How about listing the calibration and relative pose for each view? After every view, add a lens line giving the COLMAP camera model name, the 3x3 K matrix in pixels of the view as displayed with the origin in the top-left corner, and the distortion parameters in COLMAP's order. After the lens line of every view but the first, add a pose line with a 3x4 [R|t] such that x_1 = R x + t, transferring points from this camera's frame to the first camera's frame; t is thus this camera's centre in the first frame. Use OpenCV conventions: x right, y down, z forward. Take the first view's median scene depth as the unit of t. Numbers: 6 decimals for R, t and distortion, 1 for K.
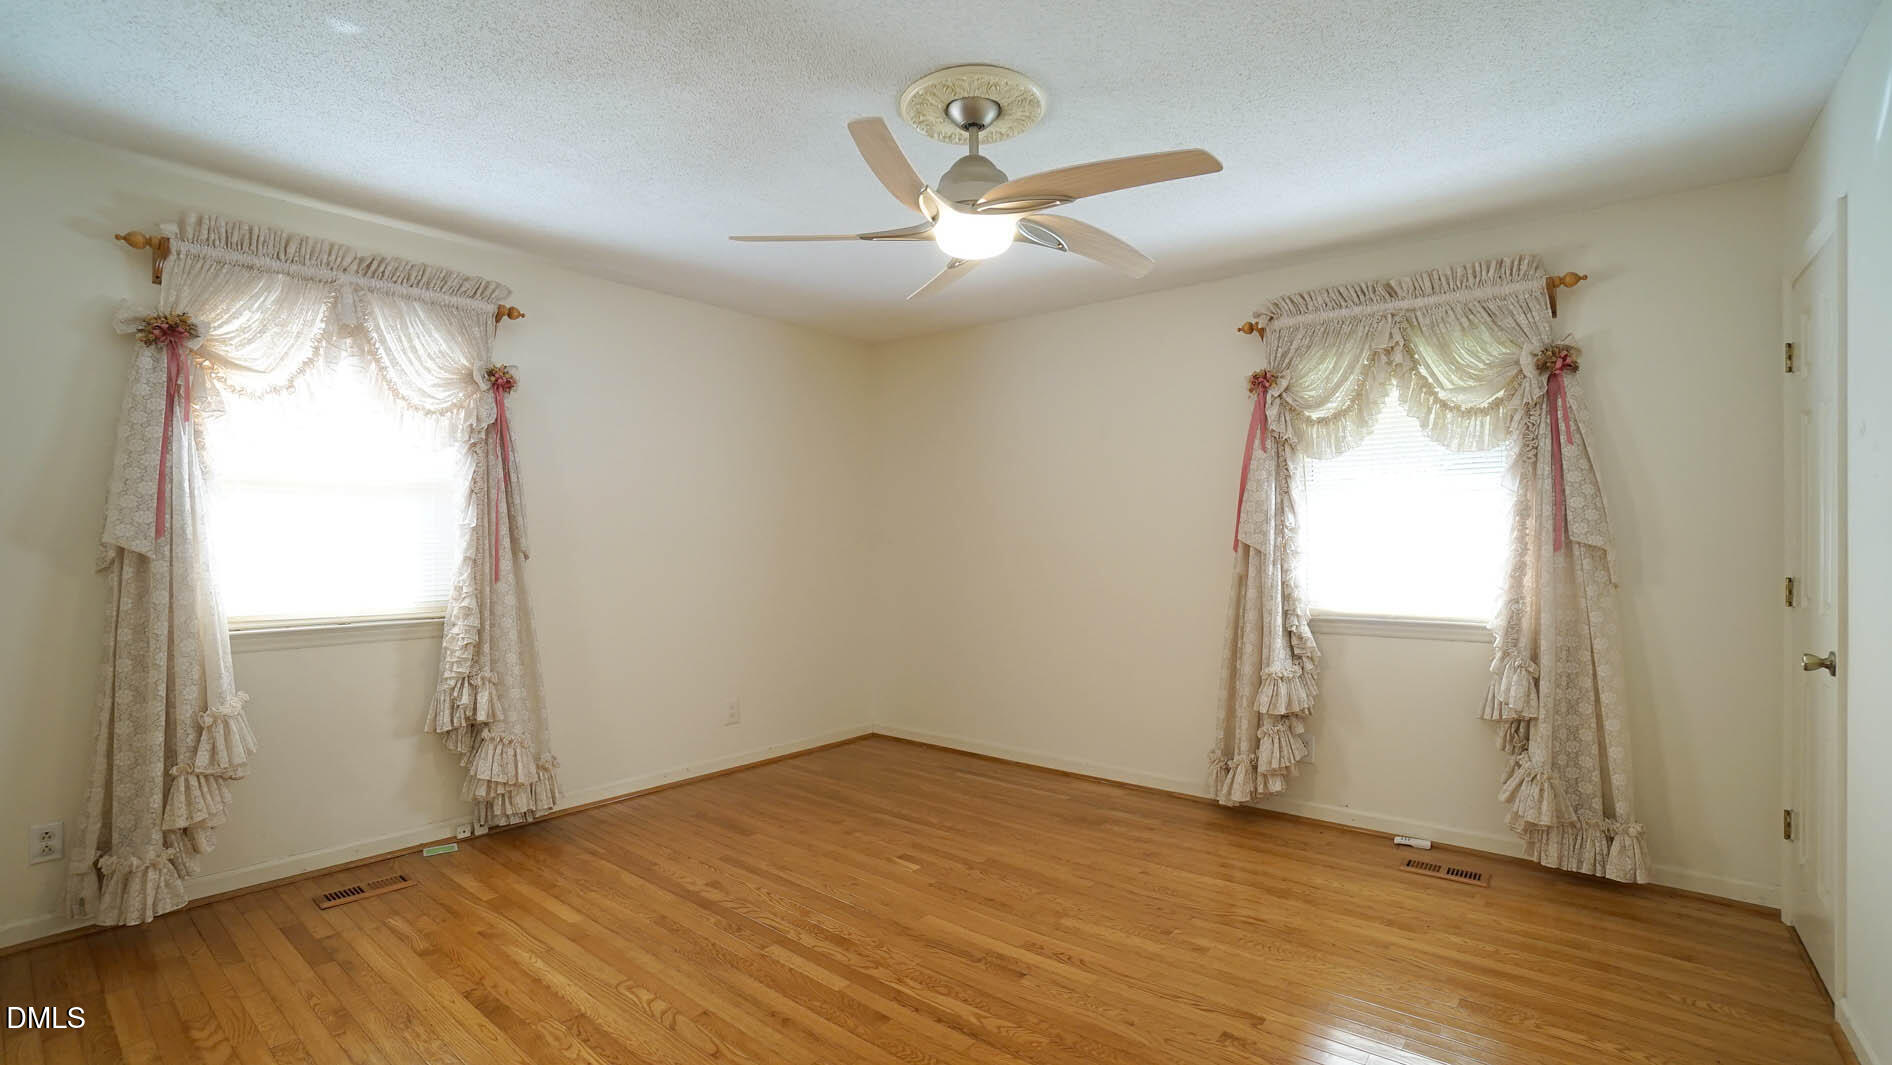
lens RADIAL K [[832.4, 0, 936.3], [0, 832.4, 541.0], [0, 0, 1]] dist [-0.067713, 0.024946]
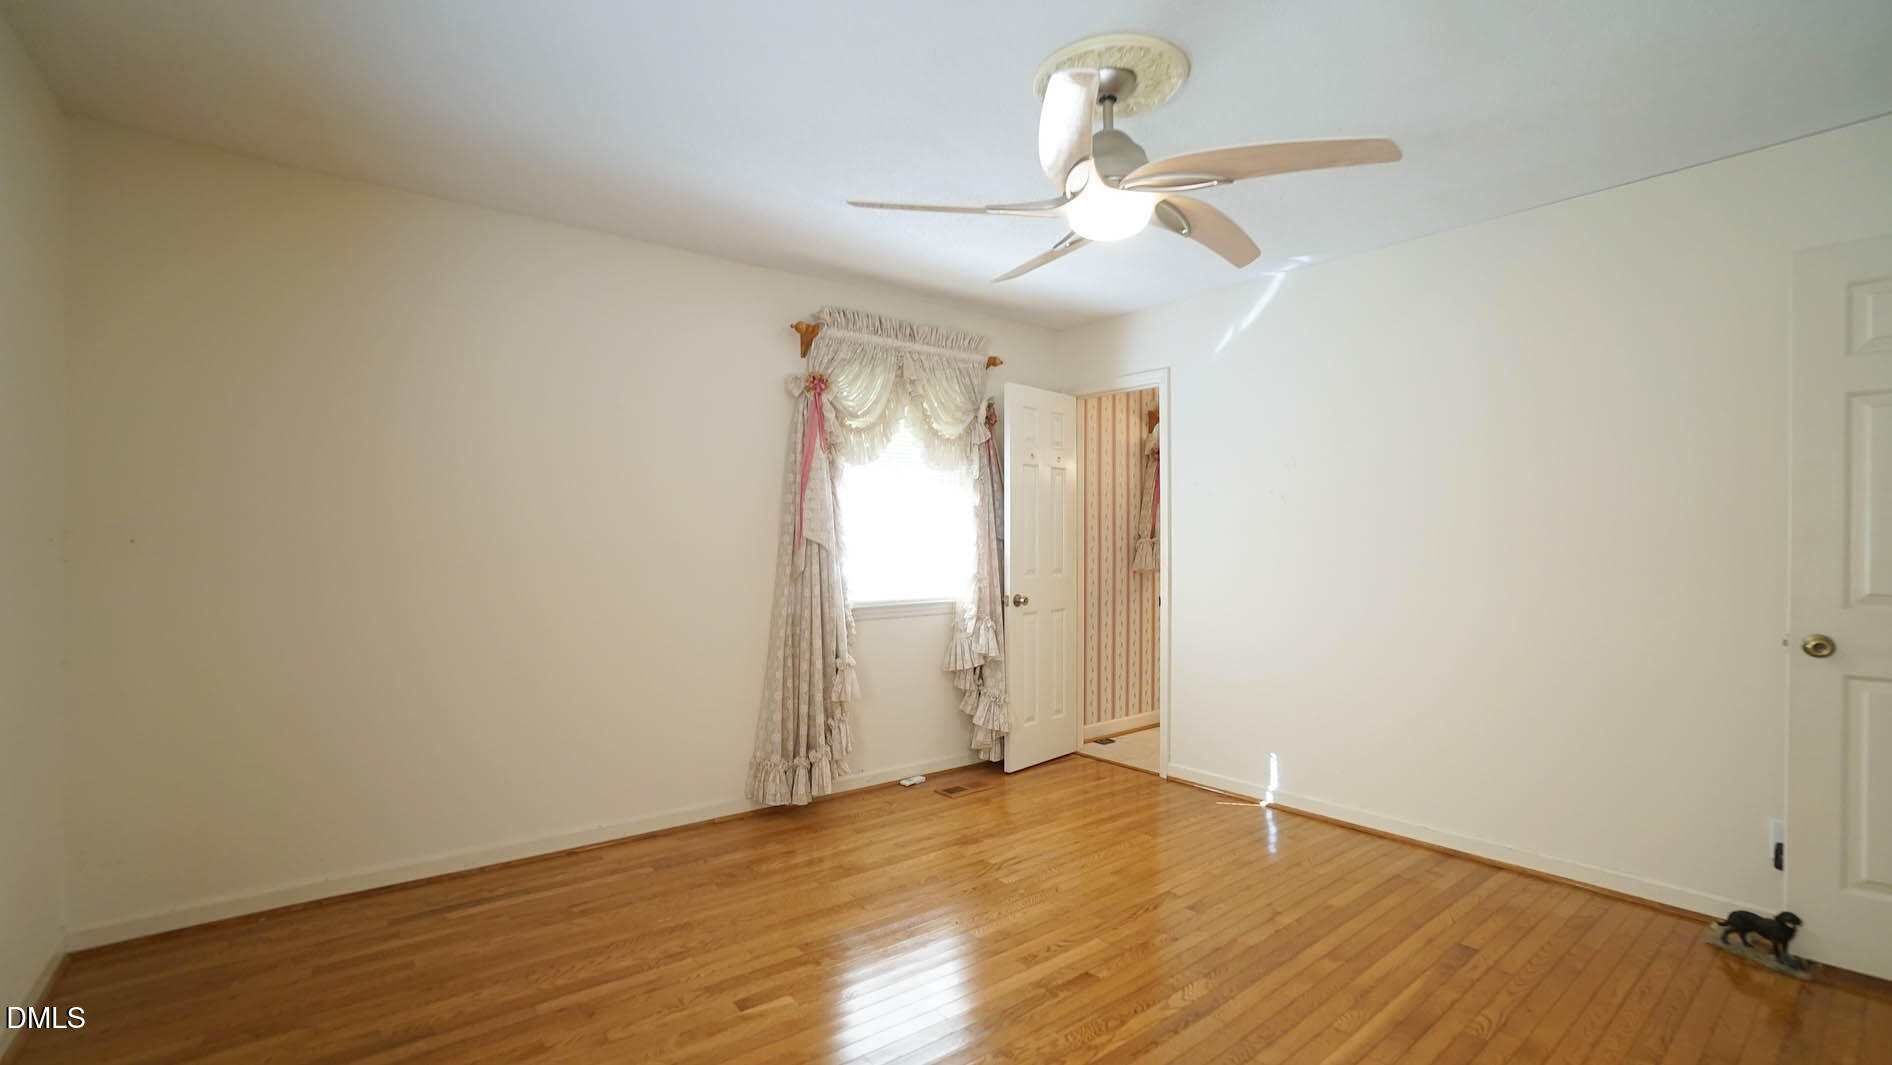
lens RADIAL K [[832.4, 0, 936.3], [0, 832.4, 541.0], [0, 0, 1]] dist [-0.067713, 0.024946]
pose [[0.204428, 0.003888, 0.978874, -0.630527], [-0.002139, 0.999992, -0.003525, 0.007765], [-0.978879, -0.001373, 0.204434, 0.684027]]
